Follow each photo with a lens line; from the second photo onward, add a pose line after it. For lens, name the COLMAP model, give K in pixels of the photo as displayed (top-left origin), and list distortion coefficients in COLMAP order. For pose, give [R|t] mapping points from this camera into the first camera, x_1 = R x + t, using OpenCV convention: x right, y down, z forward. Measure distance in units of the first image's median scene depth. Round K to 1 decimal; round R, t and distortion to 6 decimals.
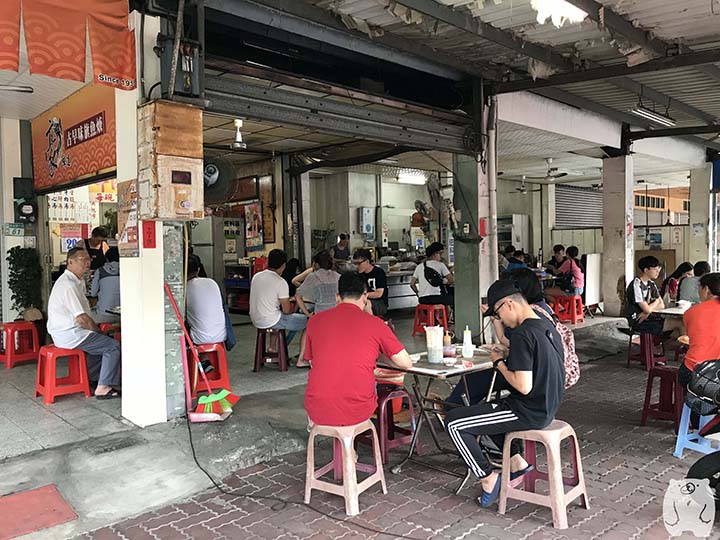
lens RADIAL K [[597.2, 0, 361.2], [0, 597.2, 270.8], [0, 0, 1]] dist [0.030530, -0.026699]
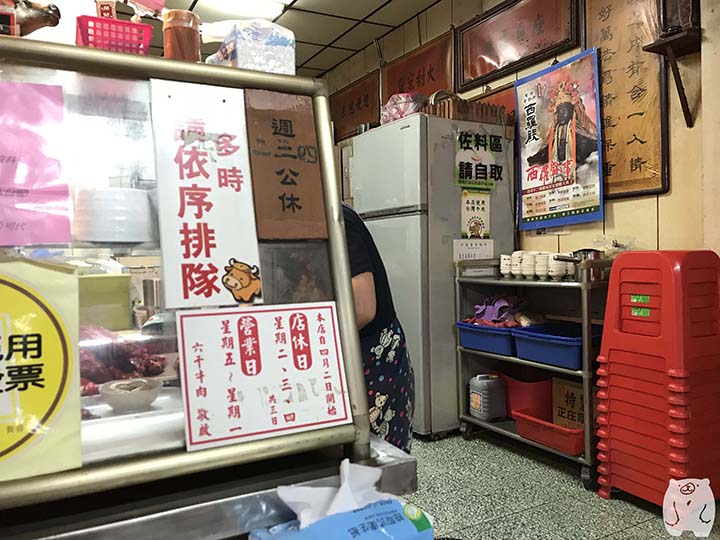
lens RADIAL K [[597.2, 0, 357.8], [0, 597.2, 266.3], [0, 0, 1]] dist [0.030530, -0.026699]
pose [[0.969028, -0.000087, -0.246951, -0.201178], [-0.000378, 0.999998, -0.001834, -0.014531], [0.246951, 0.001871, 0.969026, 0.687456]]
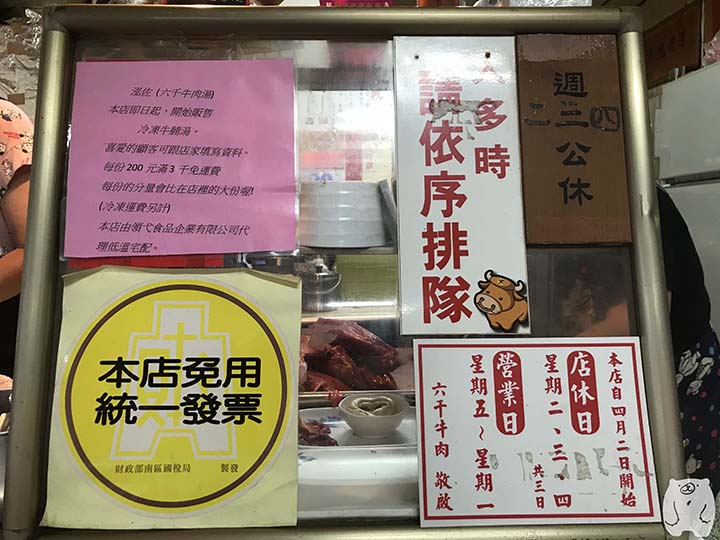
lens RADIAL K [[597.2, 0, 365.3], [0, 597.2, 266.4], [0, 0, 1]] dist [0.030530, -0.026699]
pose [[0.761833, 0.054390, -0.645485, -0.223687], [-0.016875, 0.997797, 0.064160, -0.030926], [0.647553, -0.037986, 0.761073, 0.751248]]
